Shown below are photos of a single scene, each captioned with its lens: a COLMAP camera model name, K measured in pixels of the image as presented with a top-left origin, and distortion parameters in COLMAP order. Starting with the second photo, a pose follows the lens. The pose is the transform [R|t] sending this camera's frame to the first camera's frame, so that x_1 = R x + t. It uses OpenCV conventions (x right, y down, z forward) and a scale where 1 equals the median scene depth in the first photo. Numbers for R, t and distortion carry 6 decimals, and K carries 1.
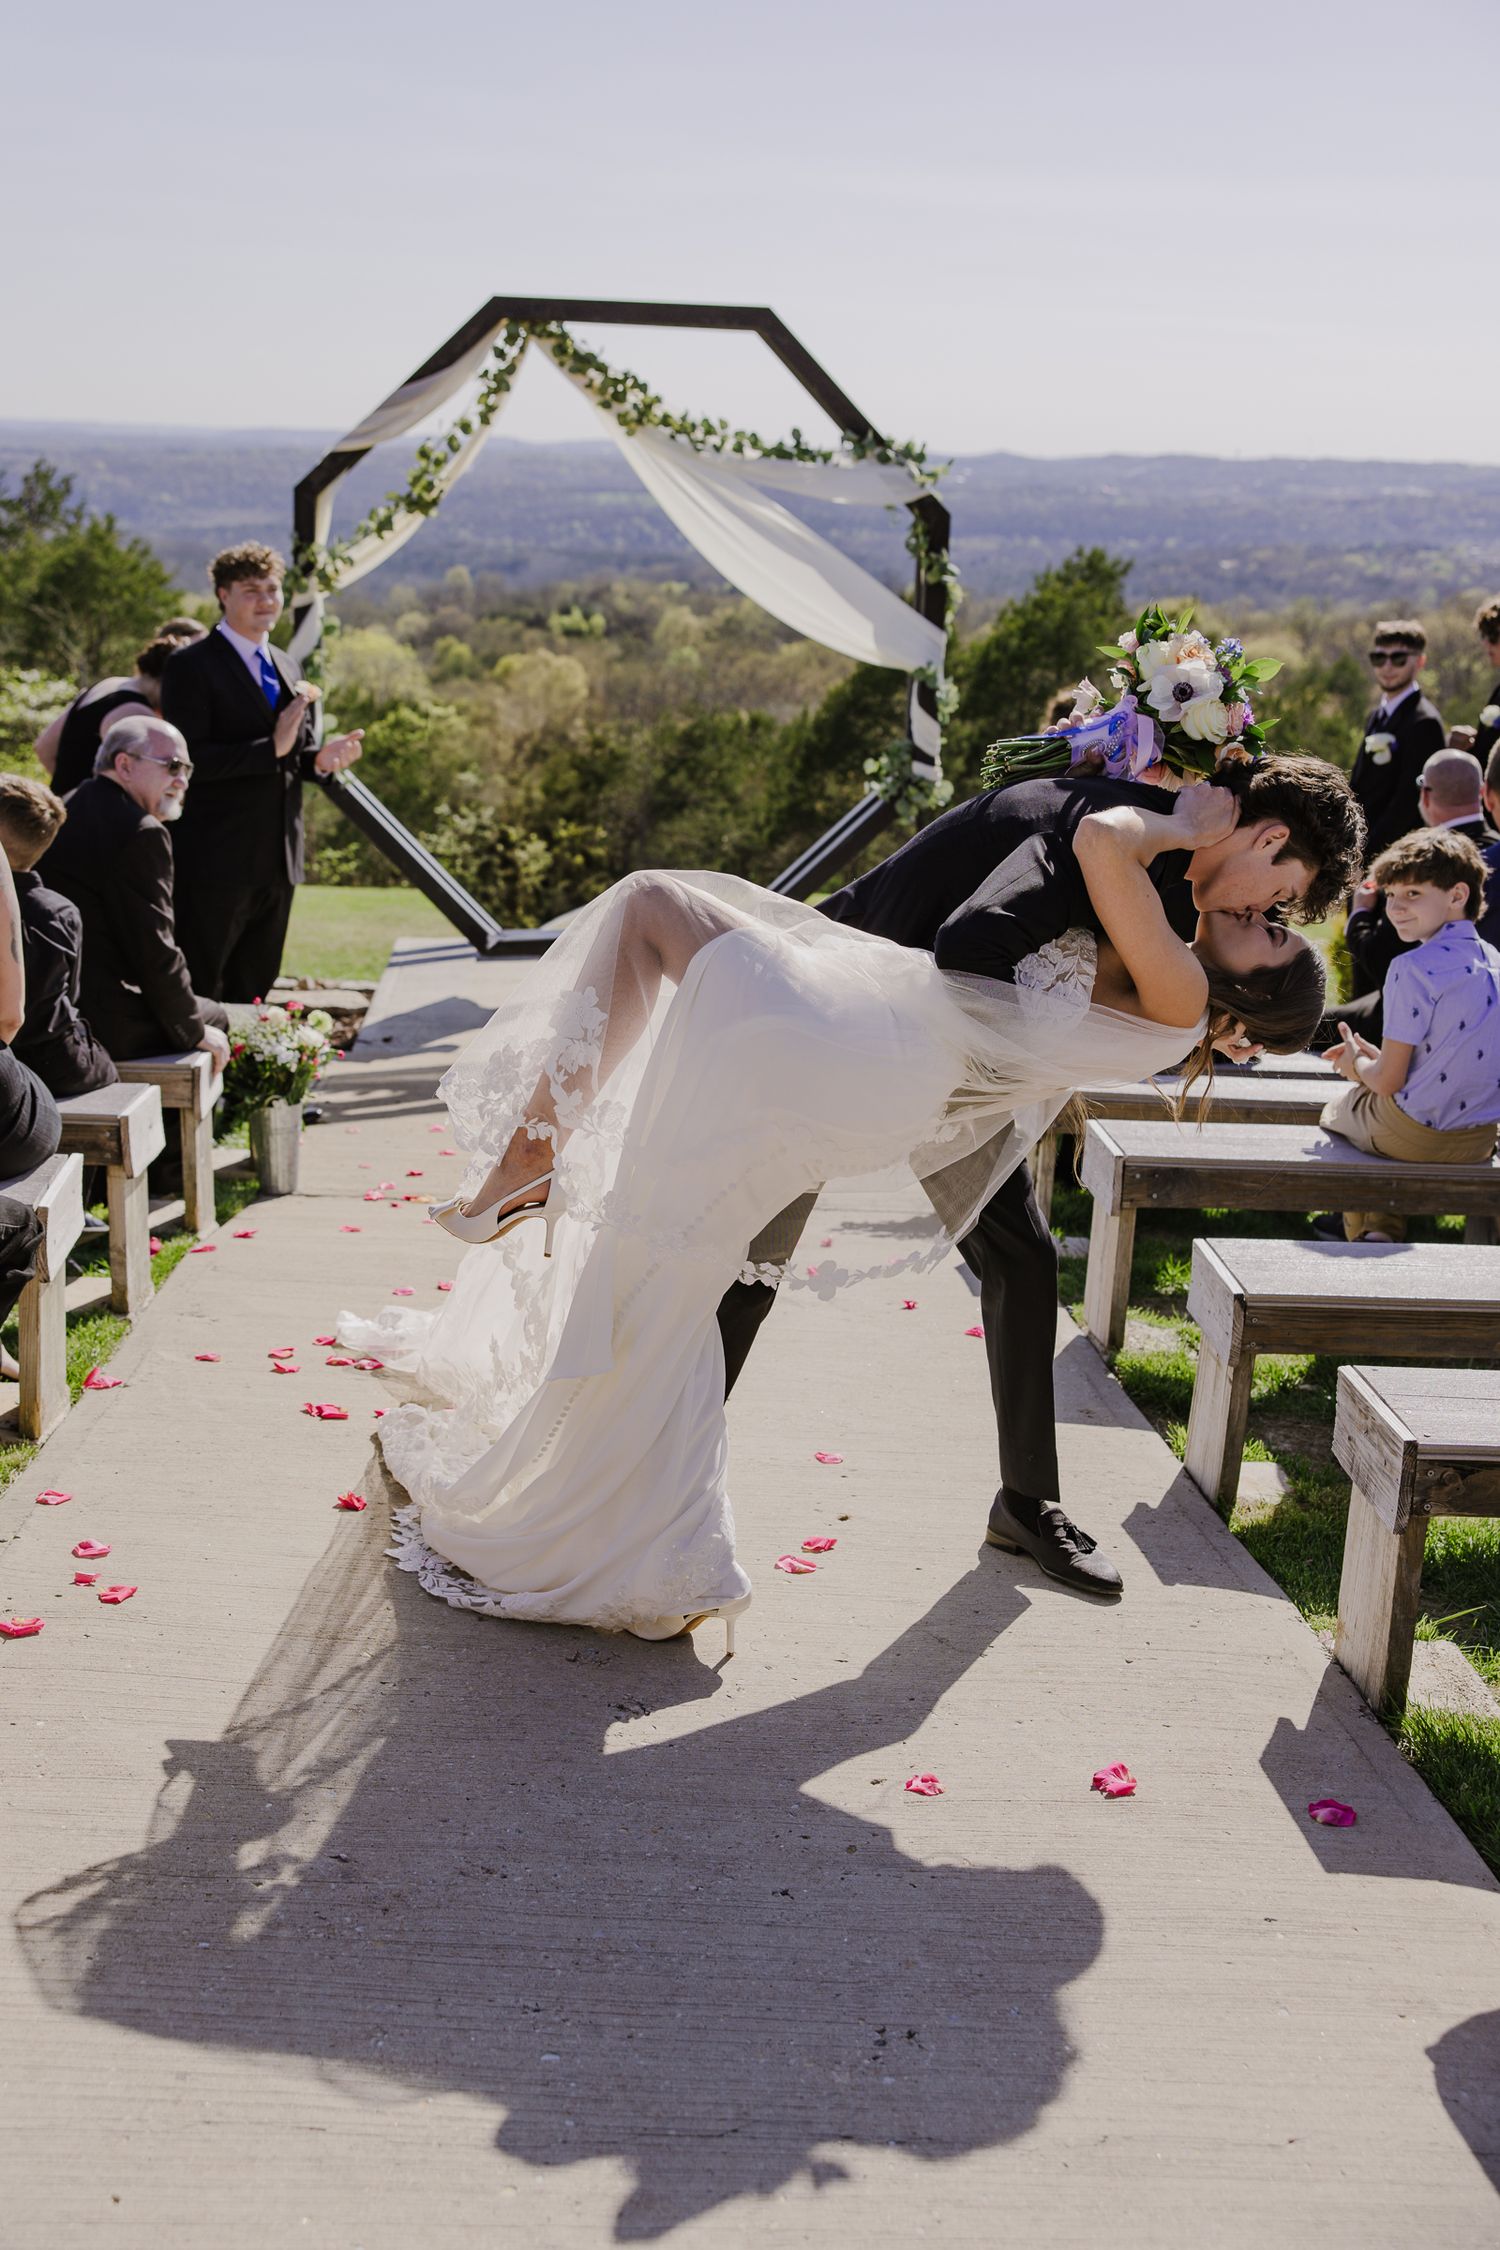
lens RADIAL K [[2027.8, 0, 747.2], [0, 2027.8, 1132.2], [0, 0, 1]] dist [-0.011192, -0.006948]
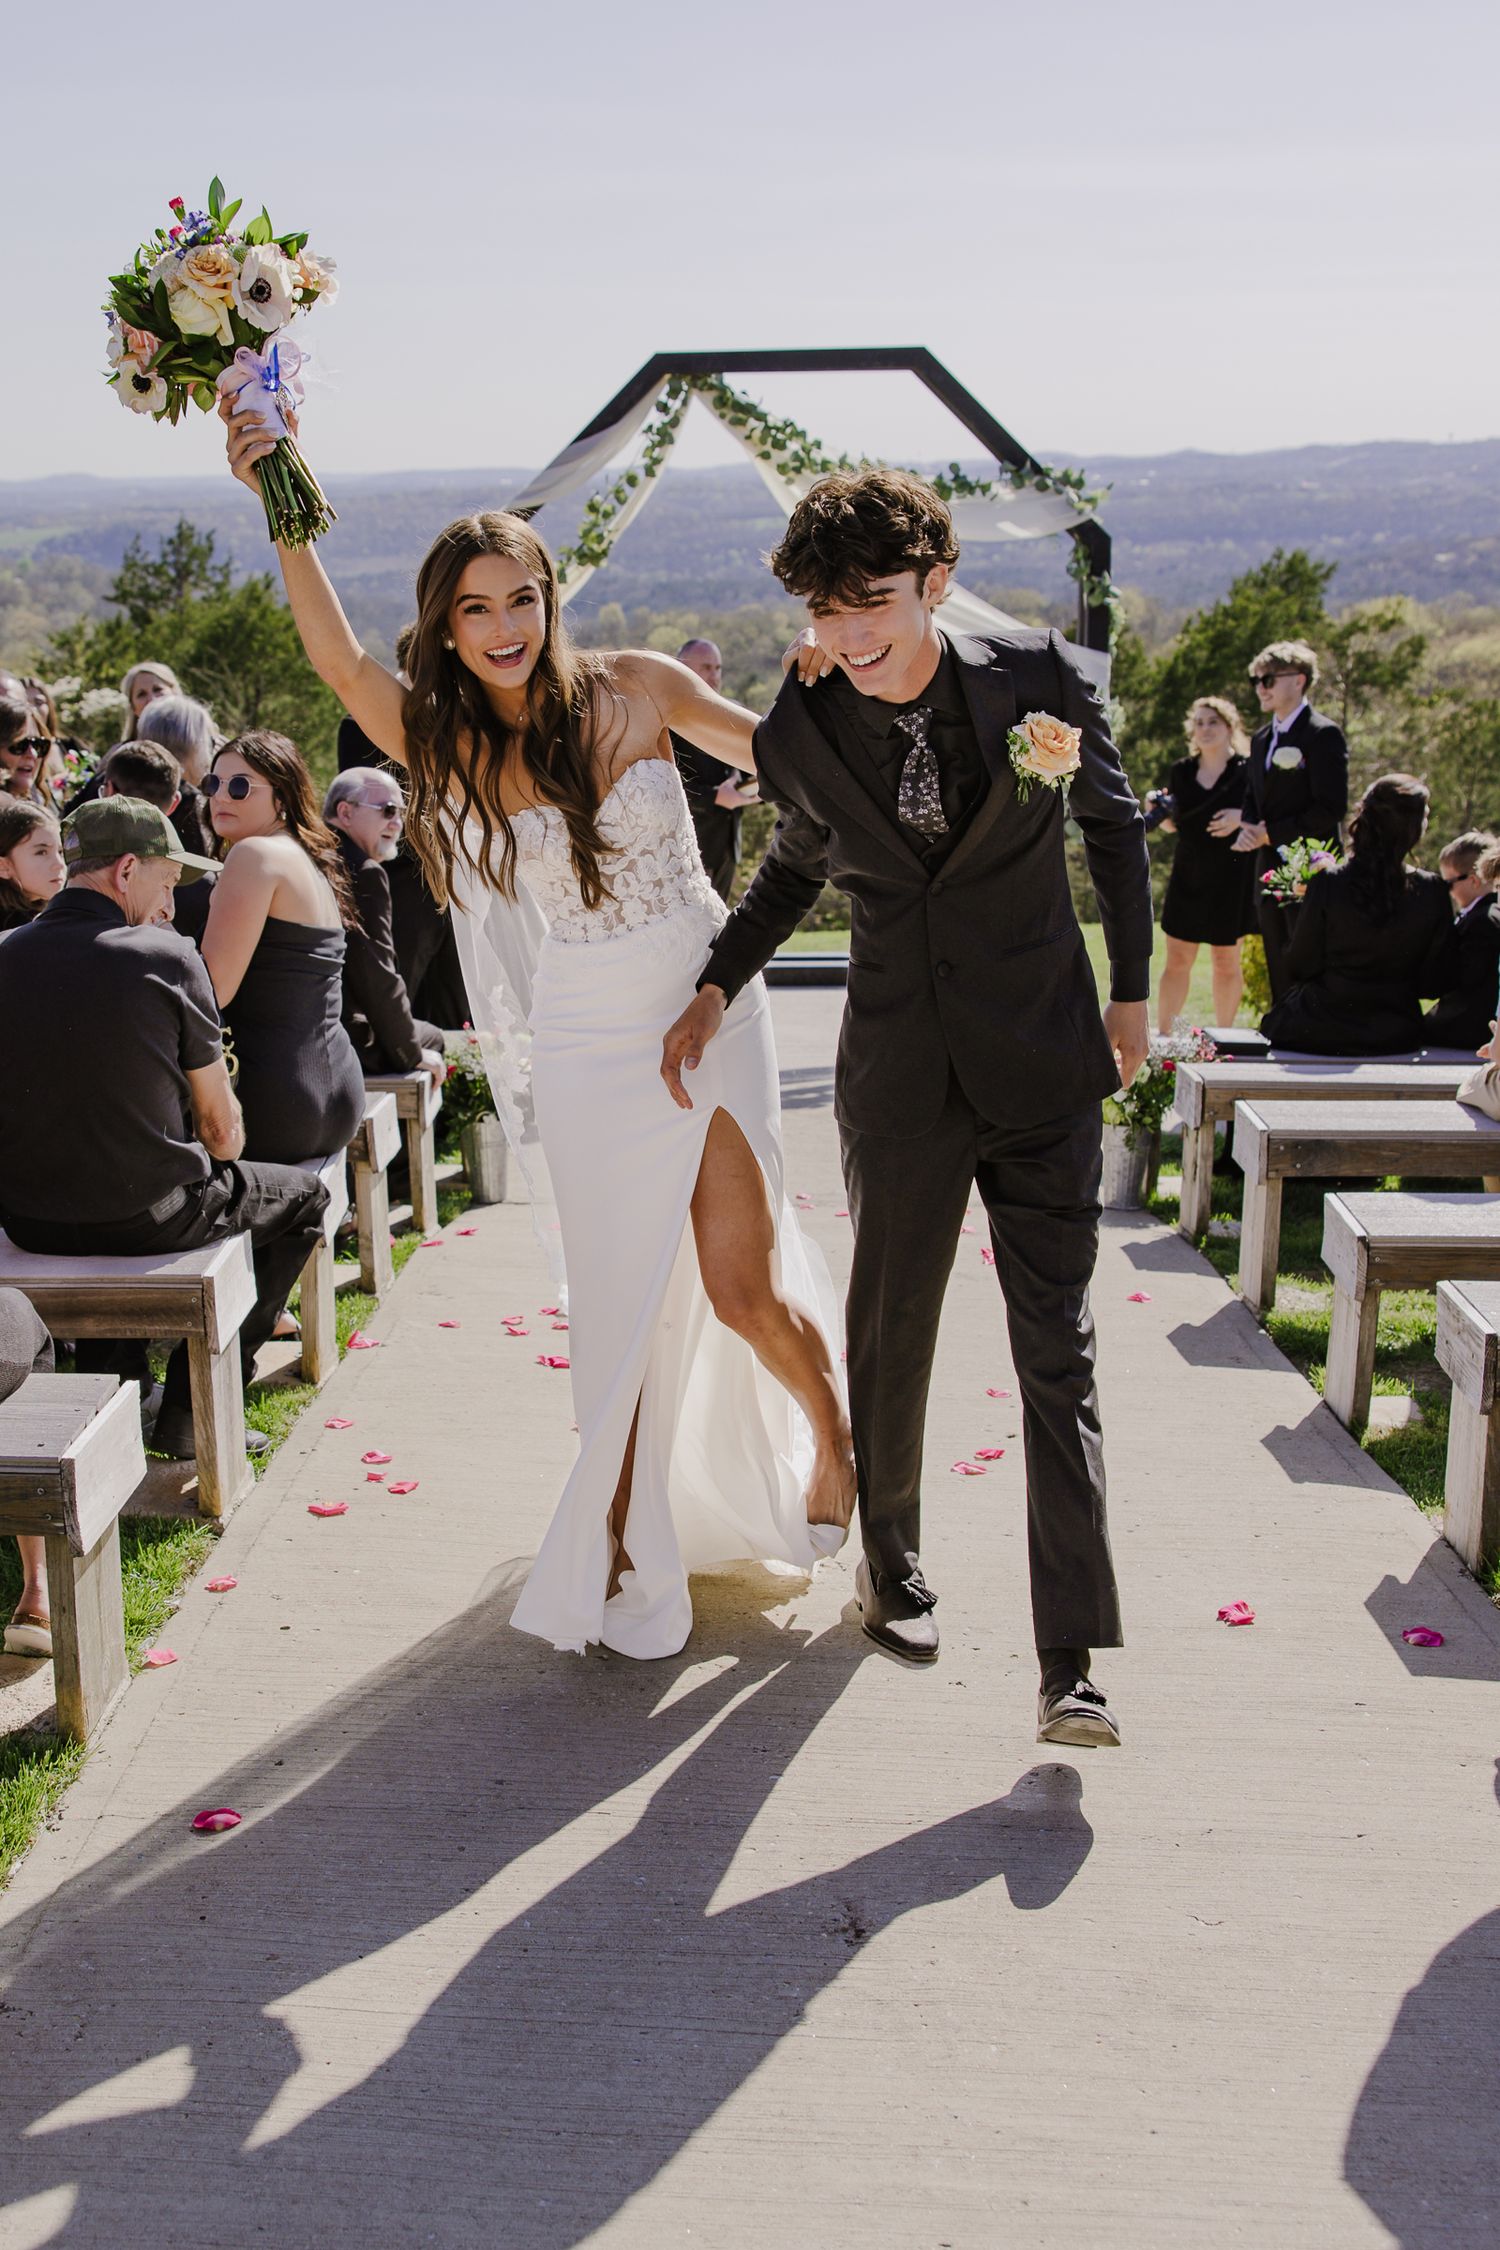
lens RADIAL K [[2201.4, 0, 749.3], [0, 2201.4, 1118.0], [0, 0, 1]] dist [-0.021351, 0.000000]
pose [[0.995965, -0.031953, -0.083865, 0.004700], [0.028840, 0.998859, -0.038075, 0.025020], [0.084986, 0.035503, 0.995749, -0.117086]]
